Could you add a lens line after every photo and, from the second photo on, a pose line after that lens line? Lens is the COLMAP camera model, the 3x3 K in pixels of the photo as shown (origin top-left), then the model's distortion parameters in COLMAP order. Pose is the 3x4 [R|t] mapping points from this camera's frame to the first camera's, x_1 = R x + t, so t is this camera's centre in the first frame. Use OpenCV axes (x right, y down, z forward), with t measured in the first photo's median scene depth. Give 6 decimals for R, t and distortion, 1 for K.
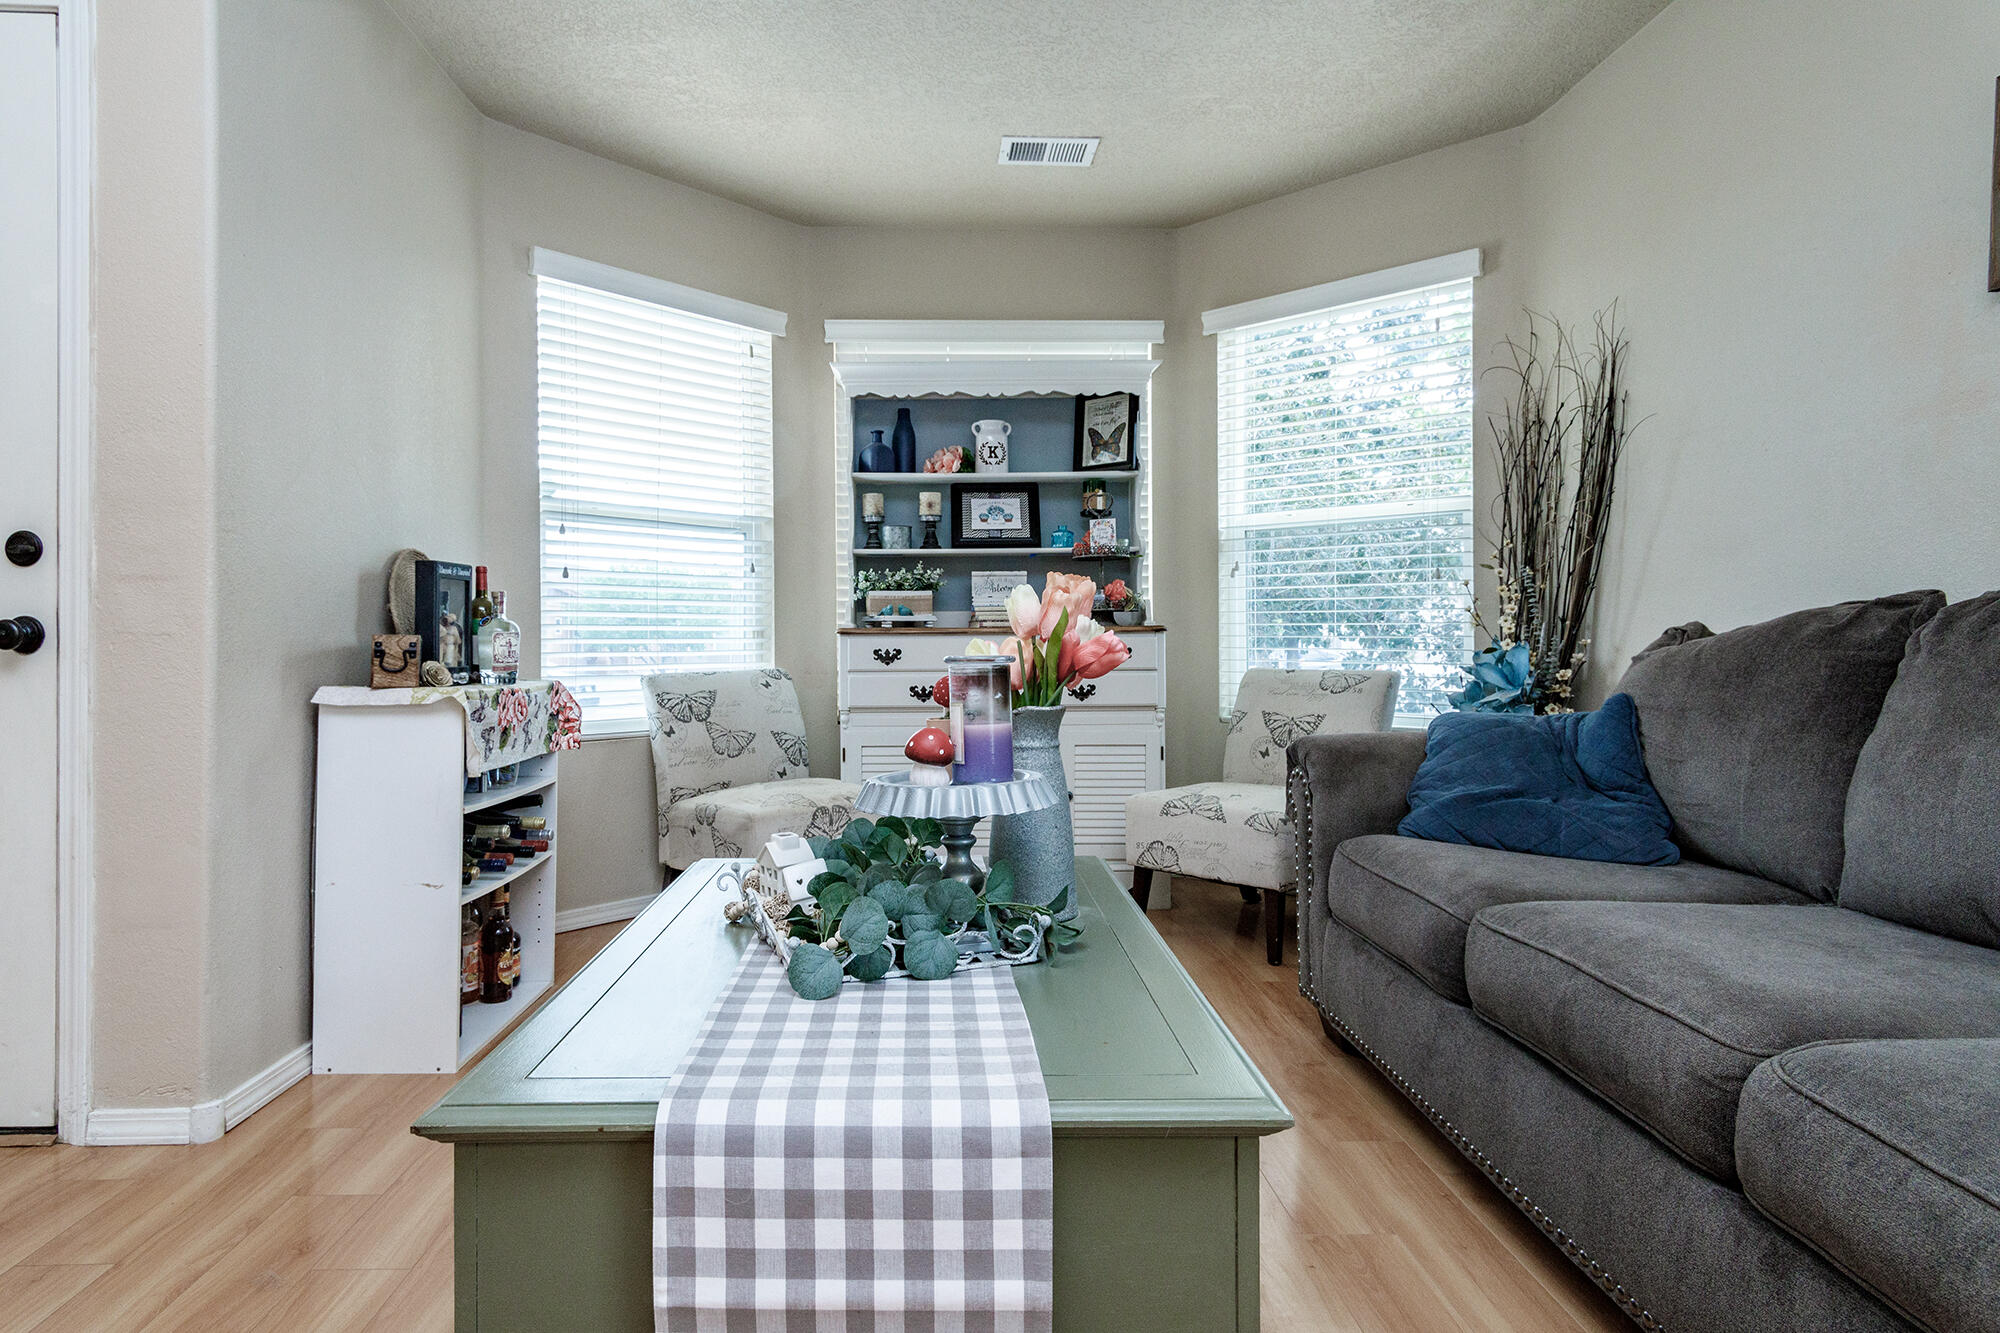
lens RADIAL K [[1128.4, 0, 930.8], [0, 1128.4, 635.0], [0, 0, 1]] dist [0.018714, -0.004163]
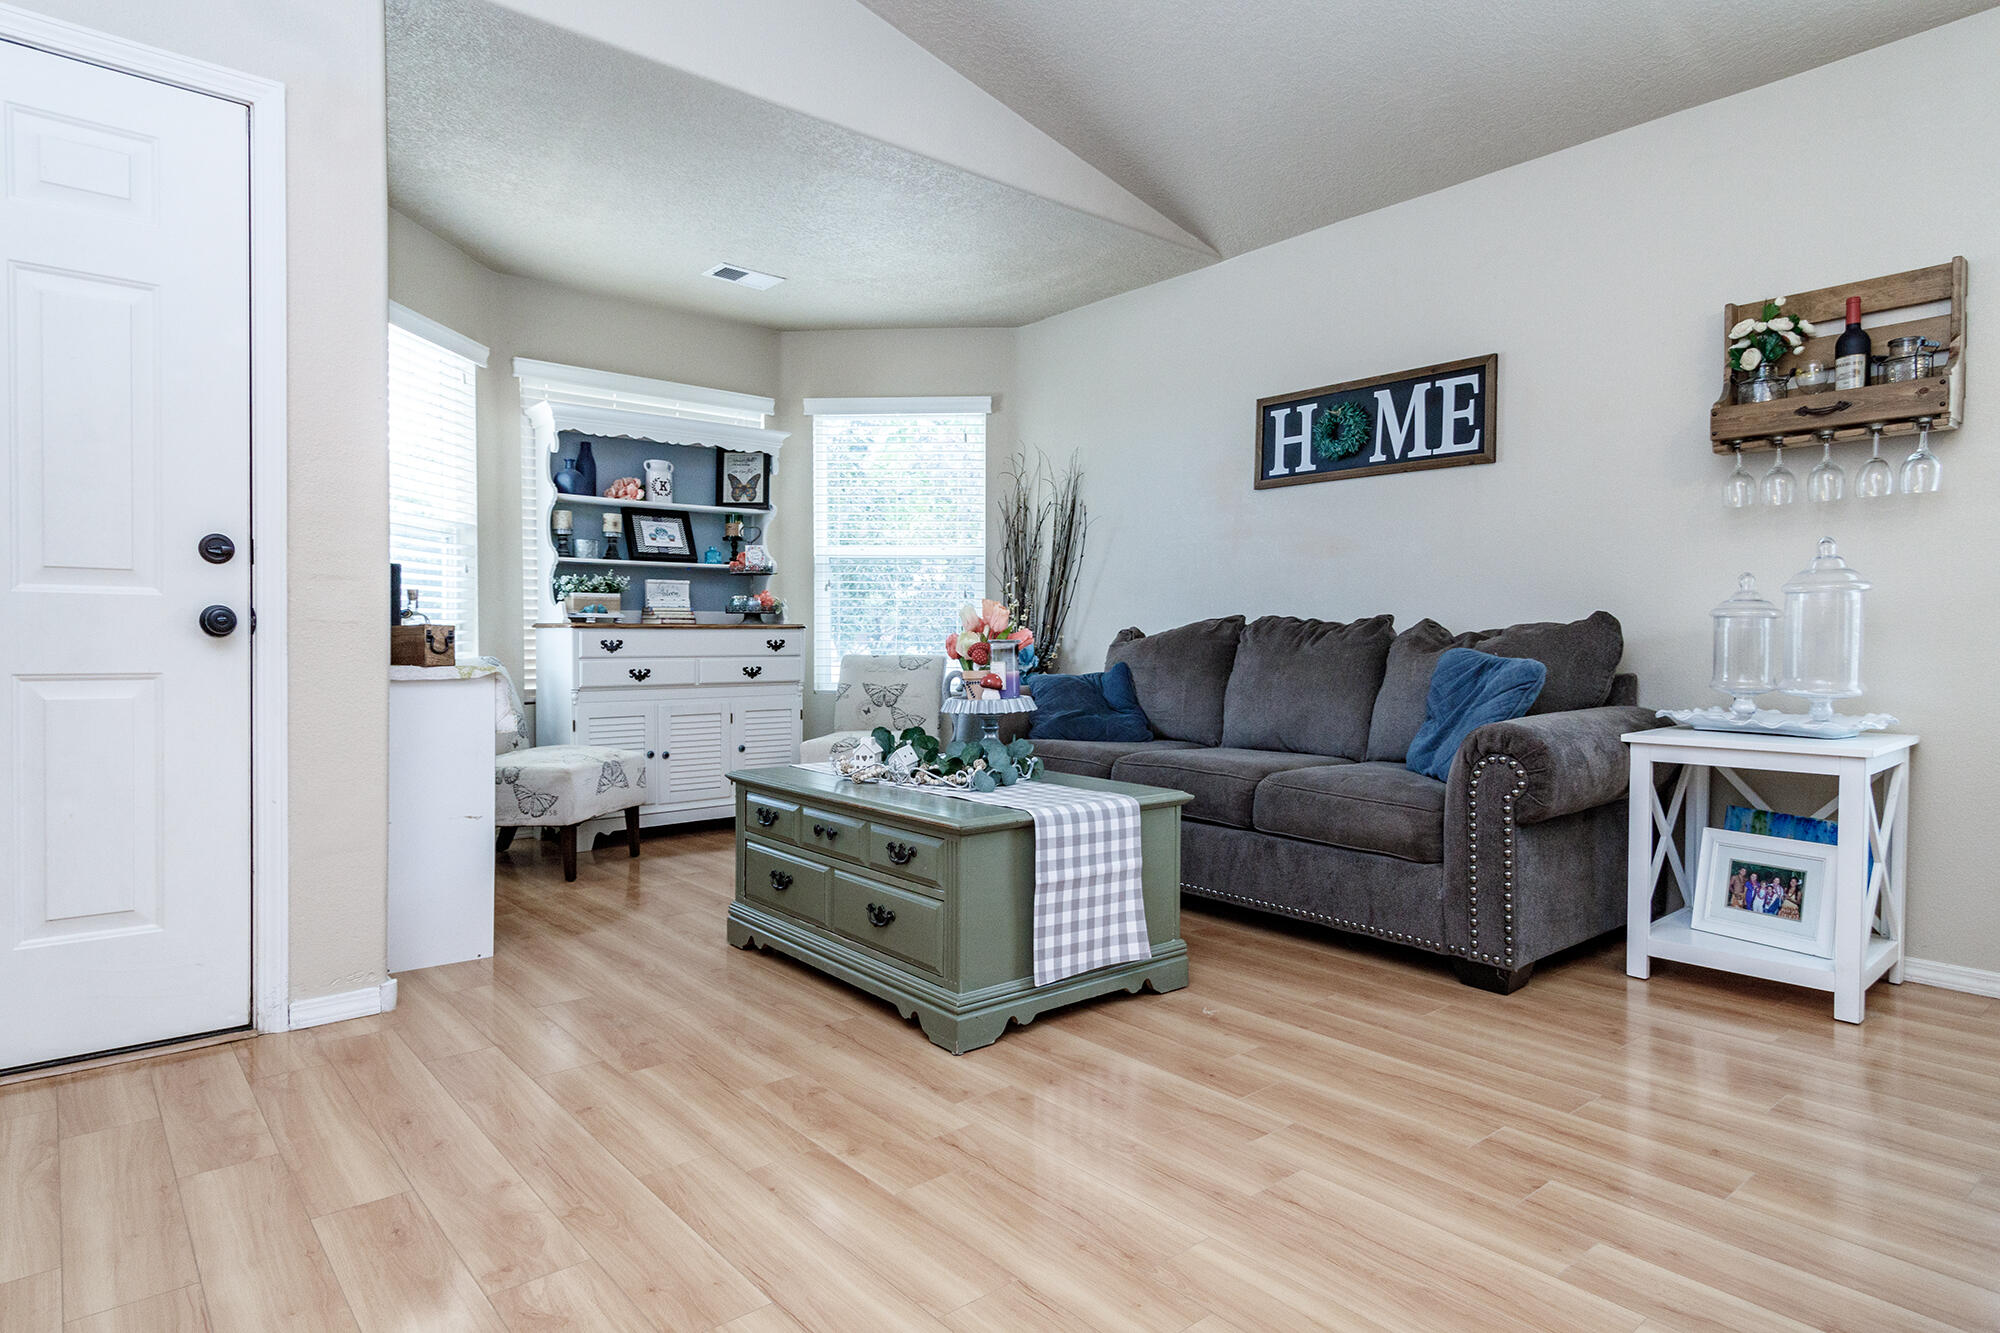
lens RADIAL K [[1128.4, 0, 996.2], [0, 1128.4, 646.3], [0, 0, 1]] dist [0.018714, -0.004163]
pose [[0.769391, 0.001424, 0.638777, -0.475112], [-0.008552, 0.999931, 0.008072, 0.005200], [-0.638721, -0.011674, 0.769350, -0.224799]]
